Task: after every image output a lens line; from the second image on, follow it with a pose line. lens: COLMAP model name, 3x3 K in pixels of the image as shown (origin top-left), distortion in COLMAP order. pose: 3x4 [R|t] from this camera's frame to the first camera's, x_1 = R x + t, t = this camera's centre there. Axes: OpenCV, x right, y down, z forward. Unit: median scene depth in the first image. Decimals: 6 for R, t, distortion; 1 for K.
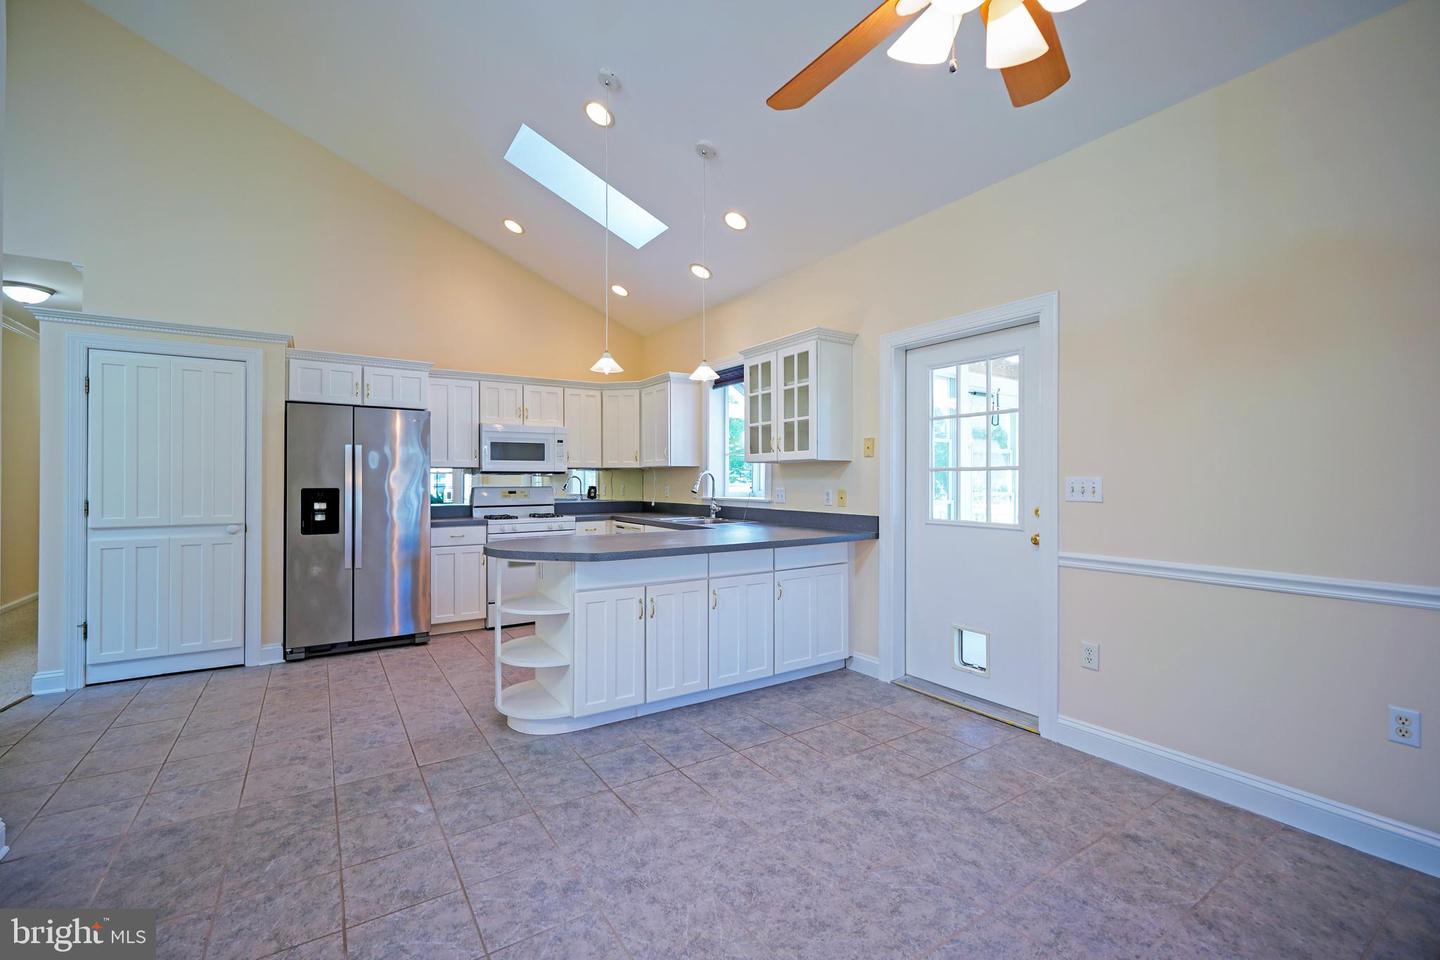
lens RADIAL K [[608.2, 0, 707.3], [0, 608.2, 476.5], [0, 0, 1]] dist [-0.008234, 0.004810]
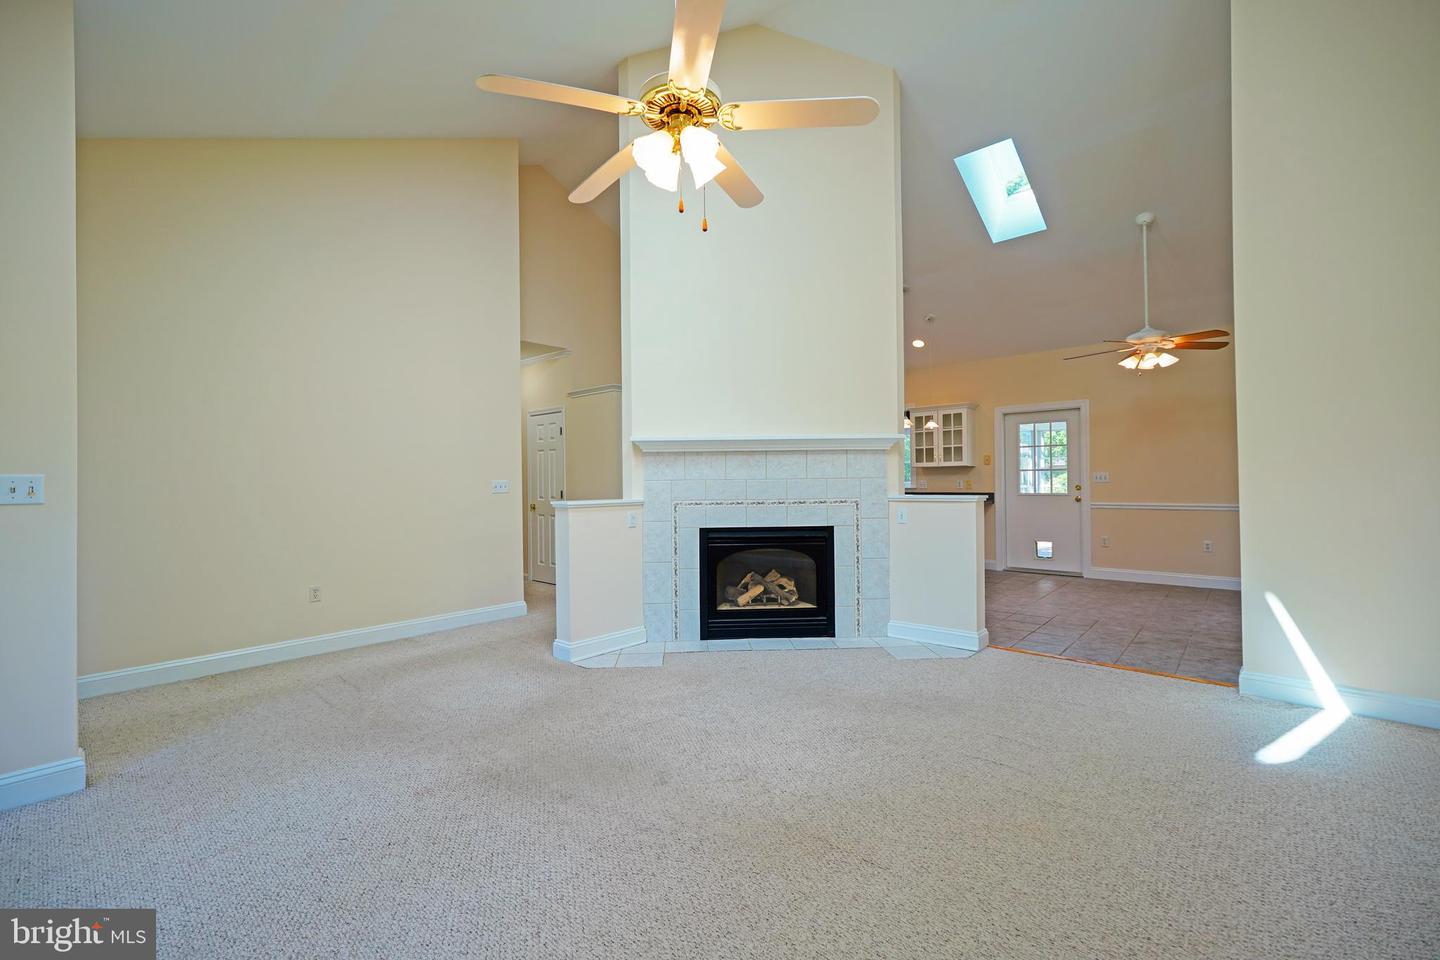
lens RADIAL K [[608.2, 0, 710.4], [0, 608.2, 475.9], [0, 0, 1]] dist [-0.008234, 0.004810]
pose [[0.966554, -0.006755, 0.256373, -1.179916], [0.008632, 0.999944, -0.006198, 0.011645], [-0.256317, 0.008204, 0.966558, -0.763193]]
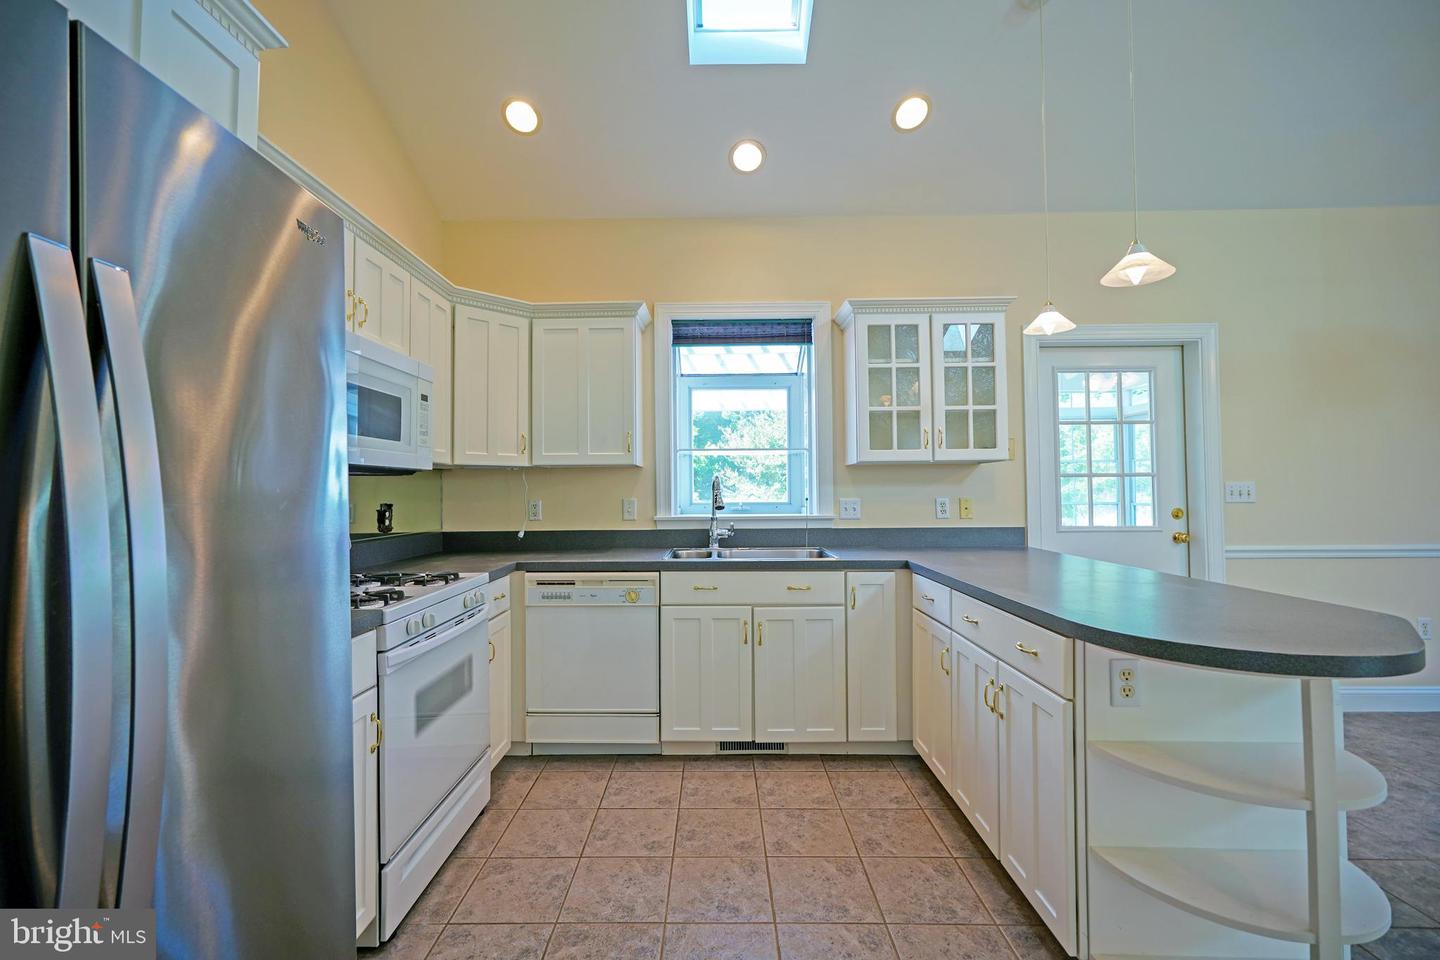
lens RADIAL K [[608.2, 0, 709.9], [0, 608.2, 478.2], [0, 0, 1]] dist [-0.008234, 0.004810]
pose [[0.555089, 0.016250, 0.831632, -0.695909], [0.003676, 0.999751, -0.021988, 0.011648], [-0.831783, 0.015262, 0.554891, 0.871029]]
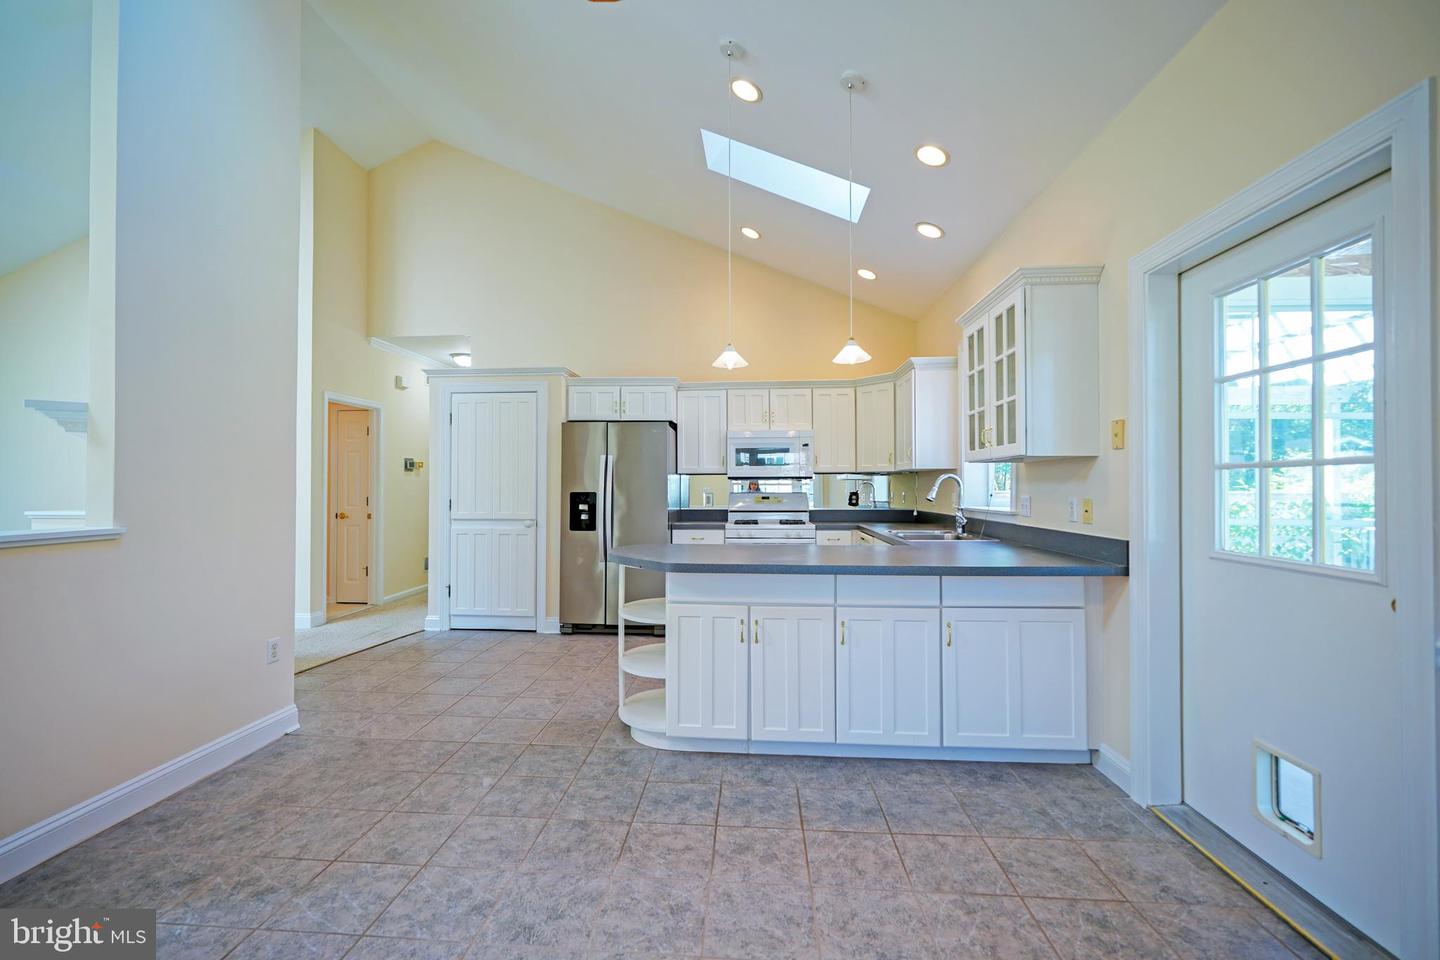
lens RADIAL K [[608.2, 0, 707.3], [0, 608.2, 477.5], [0, 0, 1]] dist [-0.008234, 0.004810]
pose [[0.794174, -0.008384, -0.607632, 0.310586], [0.003009, 0.999947, -0.009865, 0.003304], [0.607682, 0.006006, 0.794157, 0.215918]]
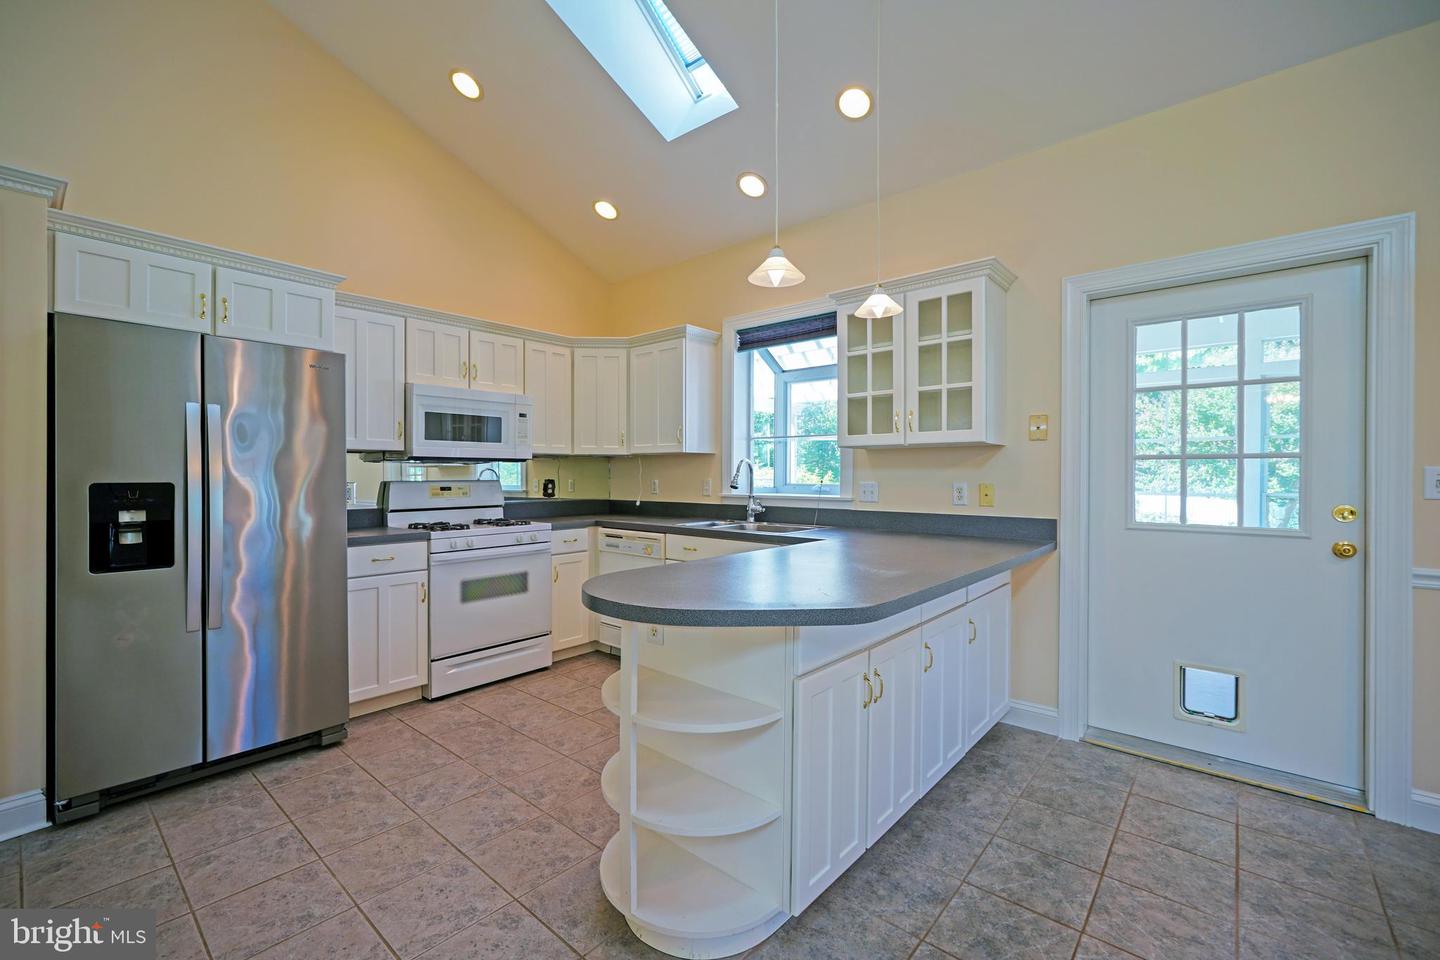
lens RADIAL K [[608.2, 0, 708.0], [0, 608.2, 477.2], [0, 0, 1]] dist [-0.008234, 0.004810]
pose [[0.961795, 0.001278, 0.273768, -0.330157], [-0.004212, 0.999940, 0.010129, 0.007587], [-0.273738, -0.010895, 0.961743, 0.391444]]
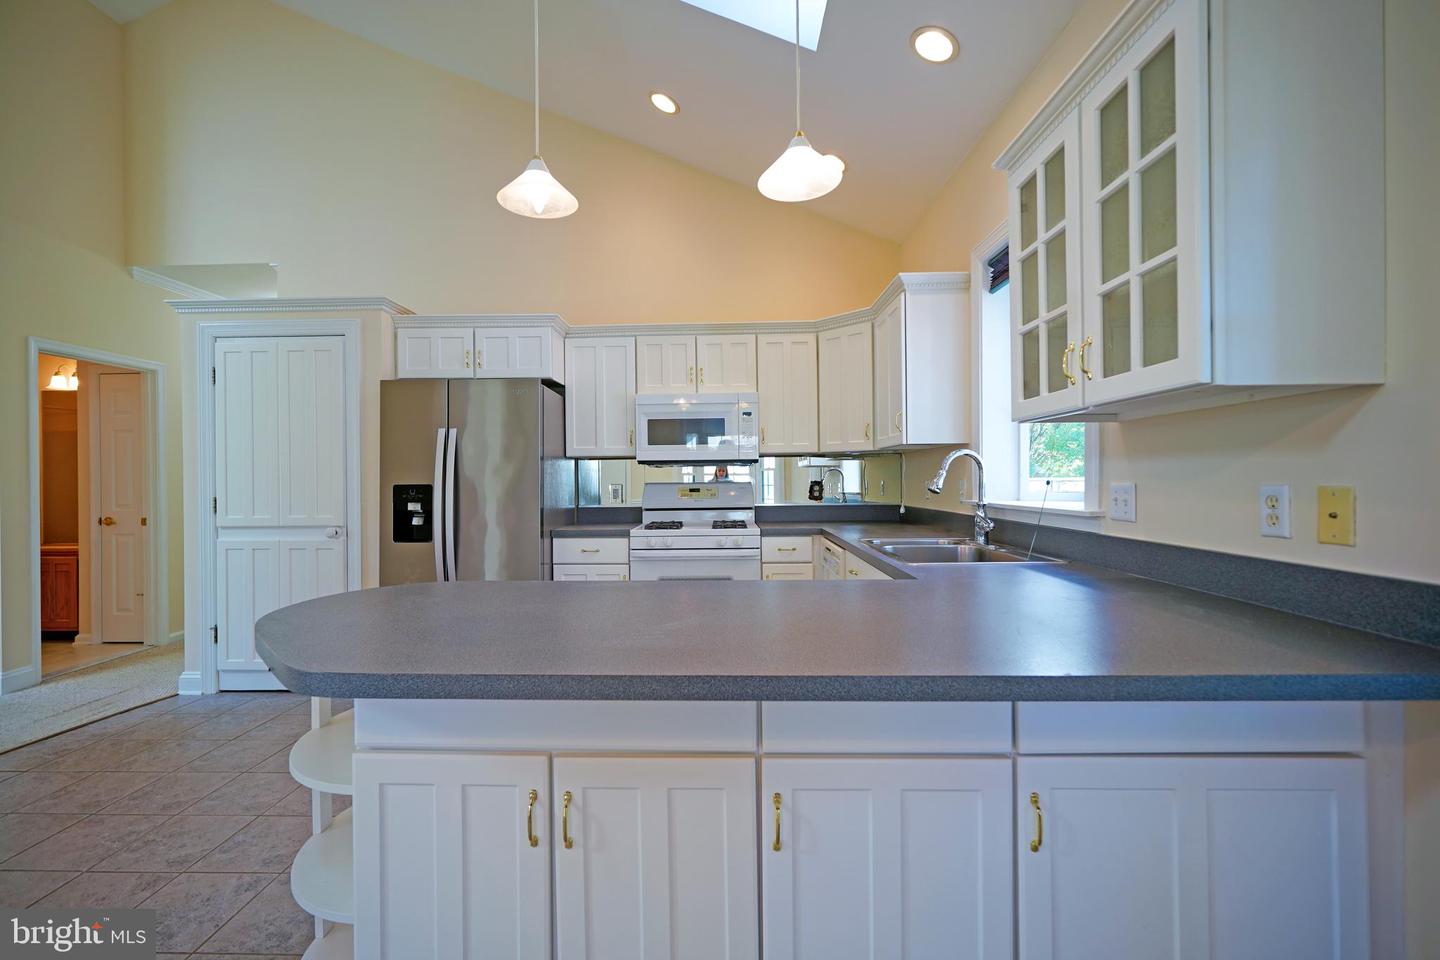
lens RADIAL K [[608.2, 0, 707.7], [0, 608.2, 479.1], [0, 0, 1]] dist [-0.008234, 0.004810]
pose [[0.824582, -0.006350, -0.565707, 0.143777], [0.011989, 0.999909, 0.006251, 0.012904], [0.565616, -0.011937, 0.824583, 0.614052]]
